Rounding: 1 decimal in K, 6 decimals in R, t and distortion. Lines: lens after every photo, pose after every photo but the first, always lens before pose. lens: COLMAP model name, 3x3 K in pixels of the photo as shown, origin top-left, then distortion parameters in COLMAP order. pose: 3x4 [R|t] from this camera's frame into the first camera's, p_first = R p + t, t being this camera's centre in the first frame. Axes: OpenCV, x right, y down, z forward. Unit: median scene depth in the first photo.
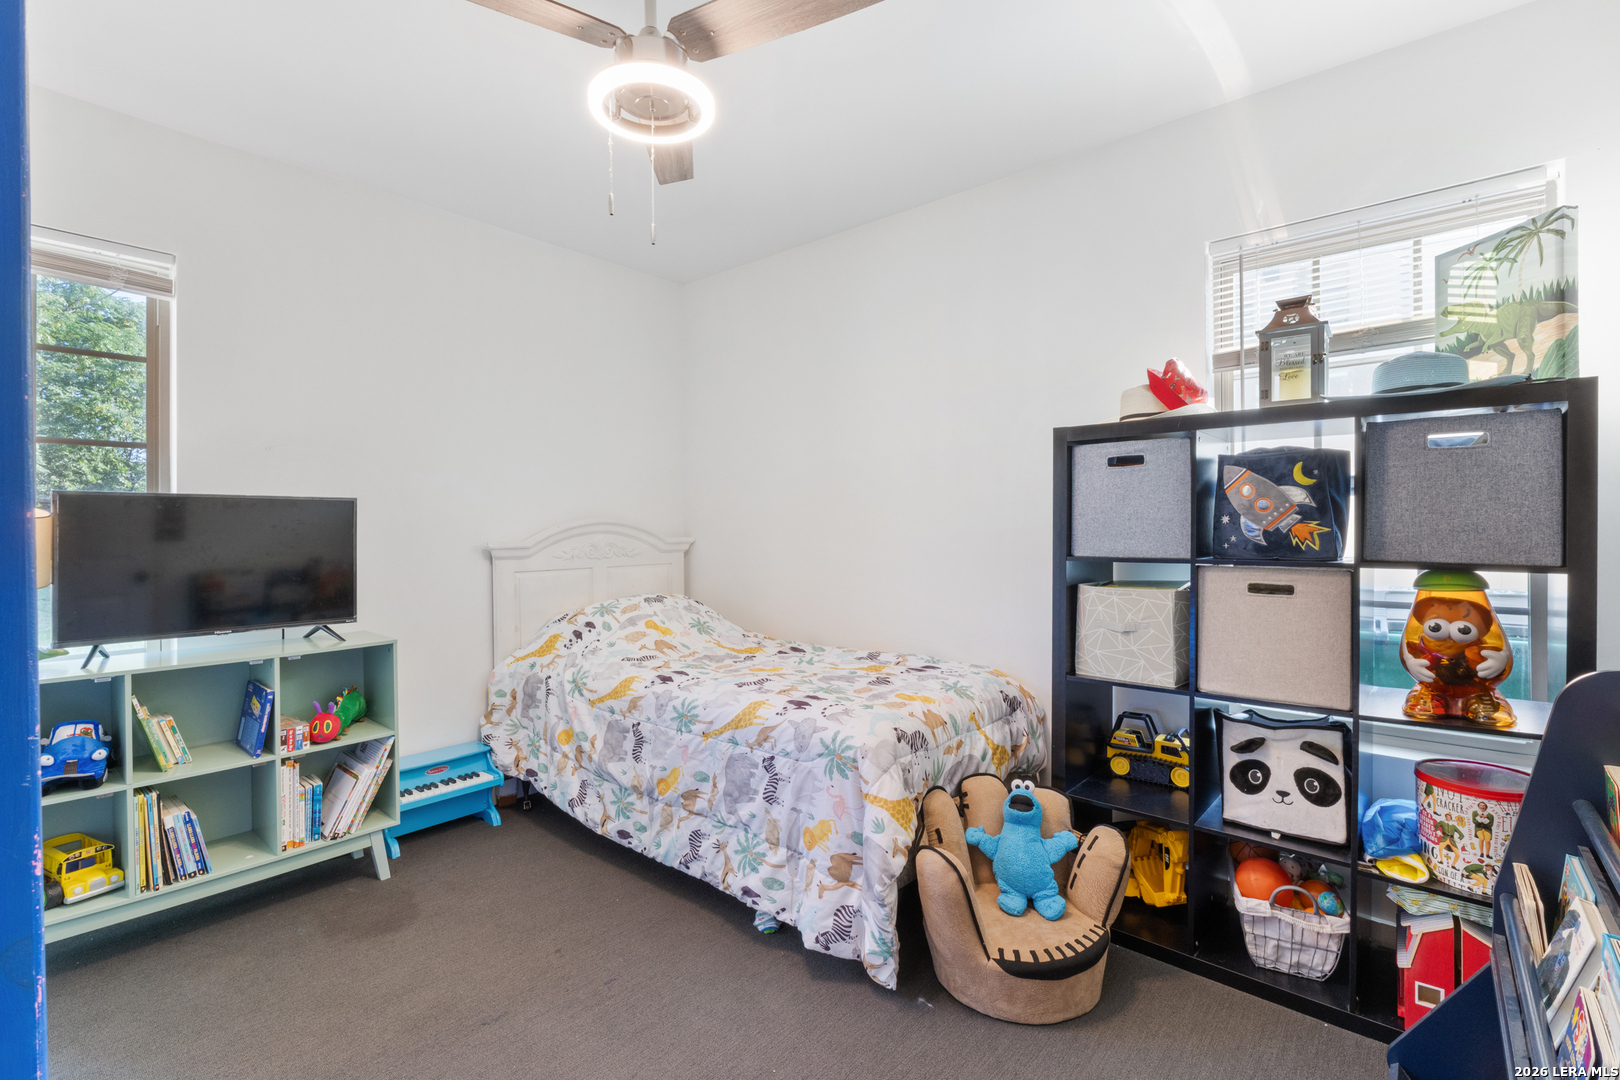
lens RADIAL K [[726.6, 0, 819.4], [0, 726.6, 533.9], [0, 0, 1]] dist [-0.001899, 0.000552]
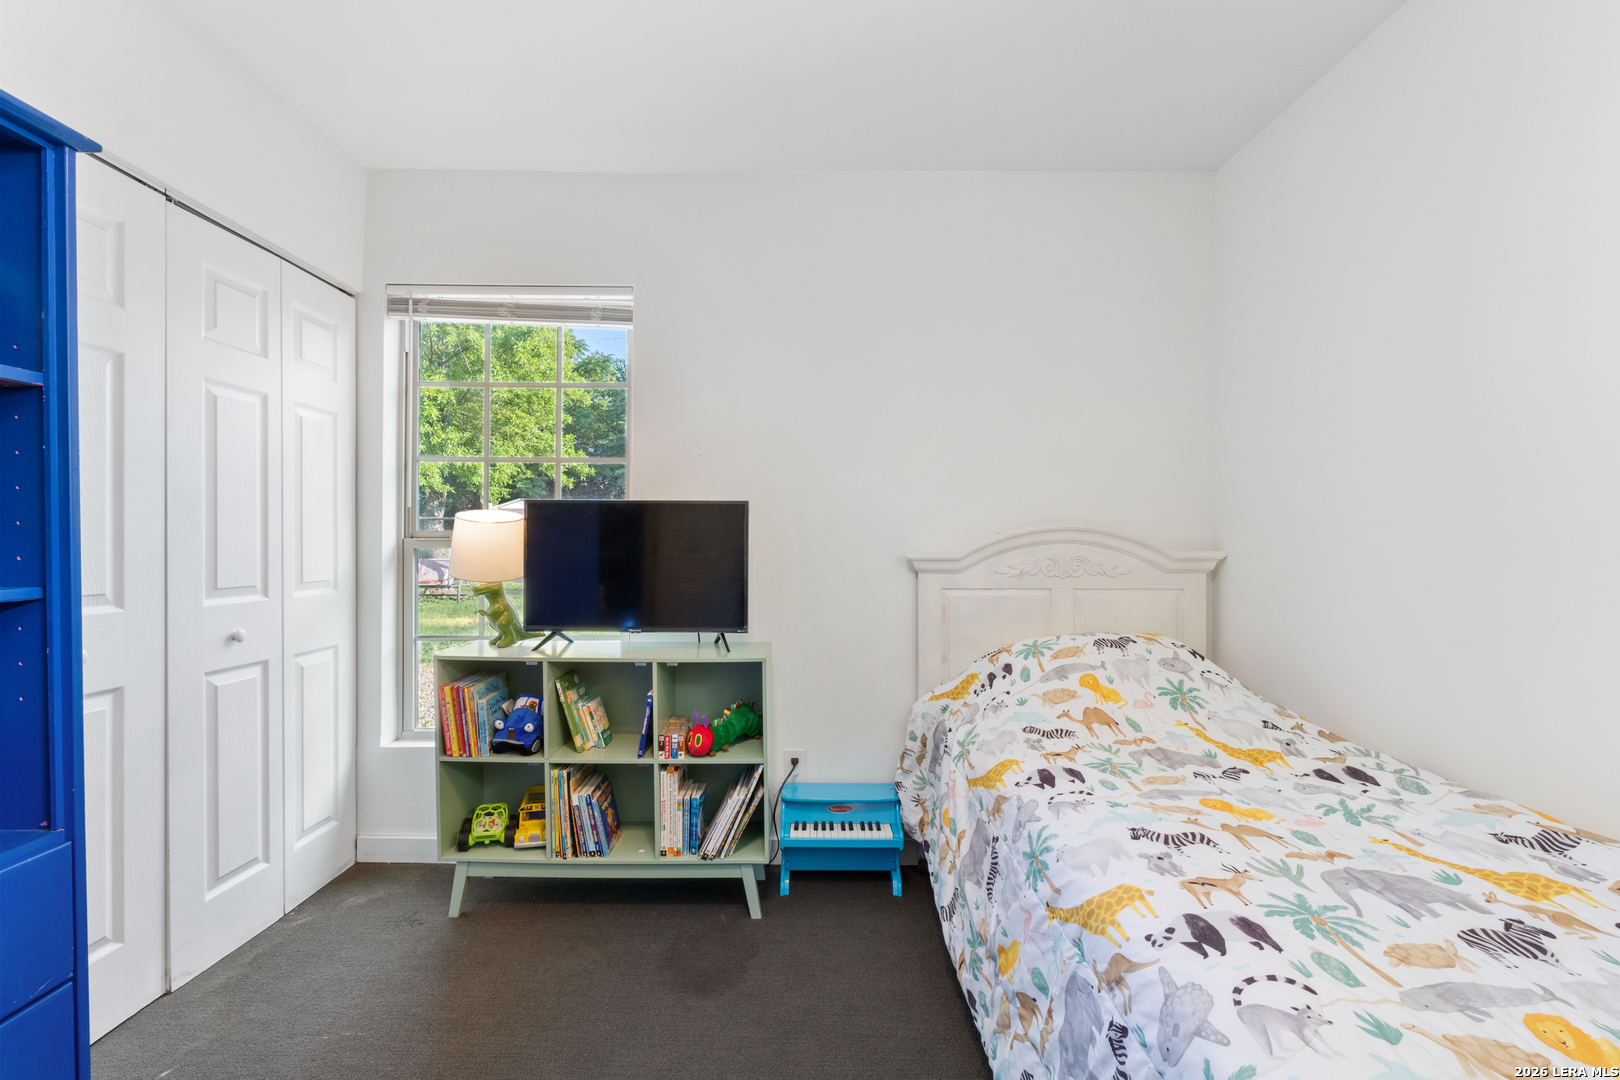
lens RADIAL K [[726.6, 0, 800.7], [0, 726.6, 543.4], [0, 0, 1]] dist [-0.001899, 0.000552]
pose [[0.647562, 0.016656, -0.761830, 0.125044], [-0.015730, 0.999840, 0.008488, -0.003621], [0.761850, 0.006487, 0.647721, 0.449335]]
